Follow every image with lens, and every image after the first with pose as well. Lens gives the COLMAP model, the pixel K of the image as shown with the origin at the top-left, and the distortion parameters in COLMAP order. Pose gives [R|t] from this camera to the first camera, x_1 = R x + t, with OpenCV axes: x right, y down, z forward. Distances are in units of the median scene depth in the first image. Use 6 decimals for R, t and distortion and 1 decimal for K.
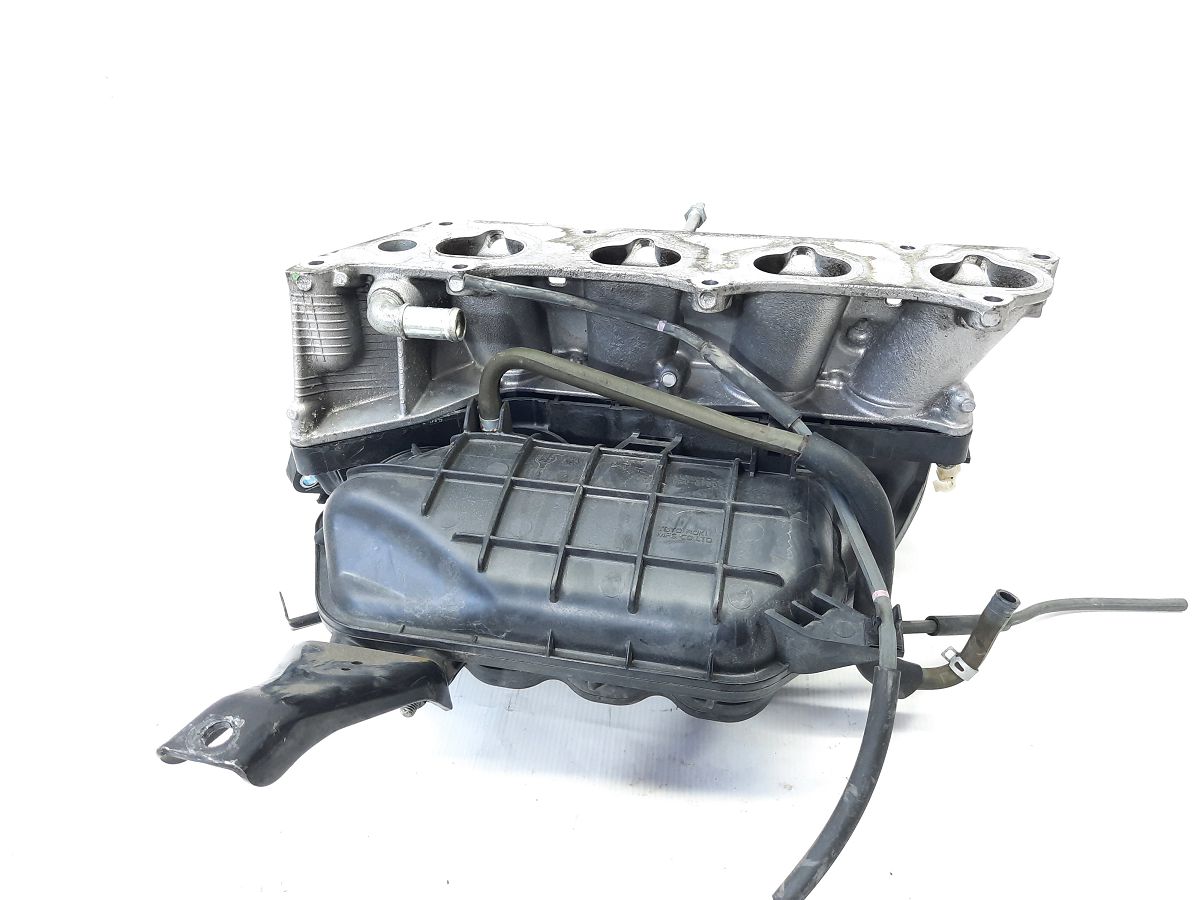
lens RADIAL K [[875.5, 0, 600.7], [0, 875.5, 467.8], [0, 0, 1]] dist [0.068832, -0.110001]
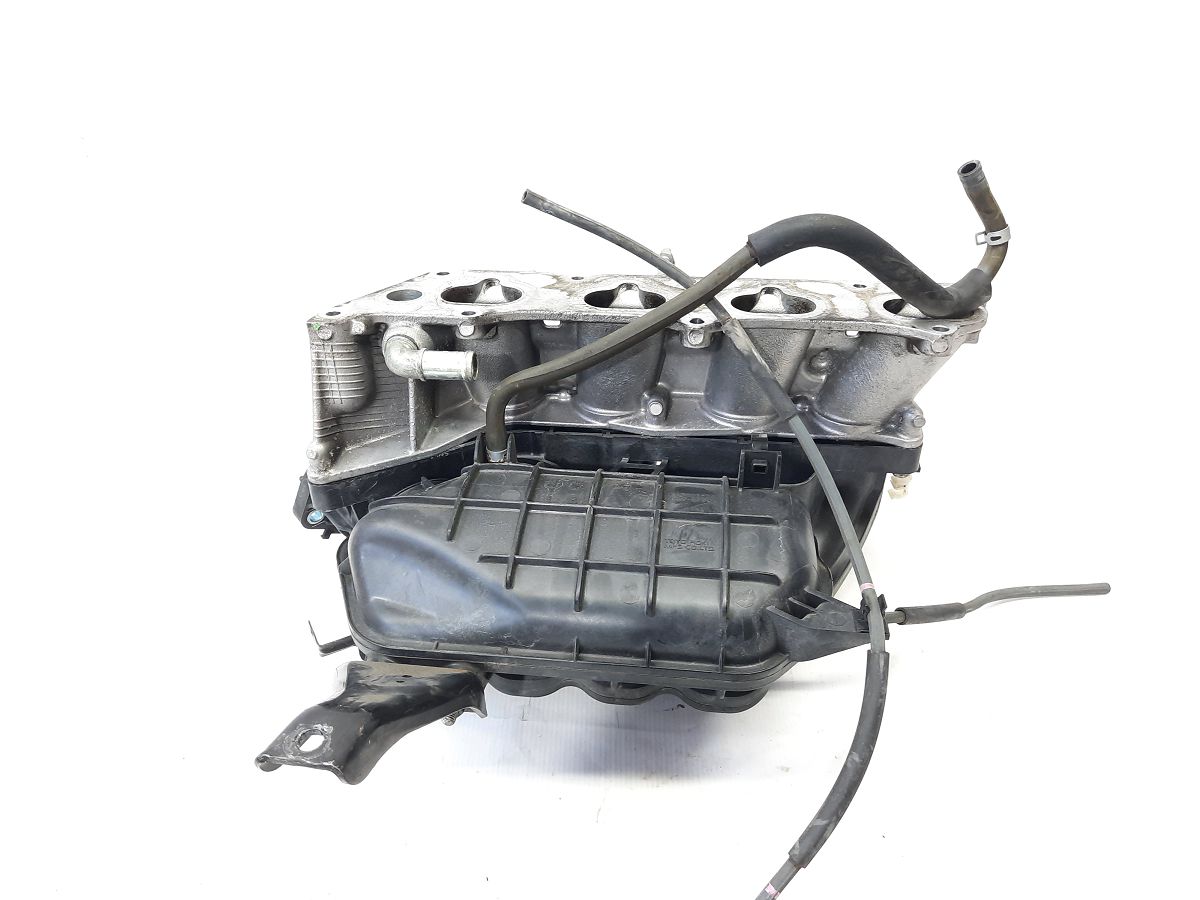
lens RADIAL K [[875.5, 0, 600.7], [0, 875.5, 467.8], [0, 0, 1]] dist [0.068832, -0.110001]
pose [[0.994856, -0.043877, 0.091300, -0.105036], [0.047146, 0.998311, -0.033958, 0.009288], [-0.089656, 0.038088, 0.995244, -0.101551]]
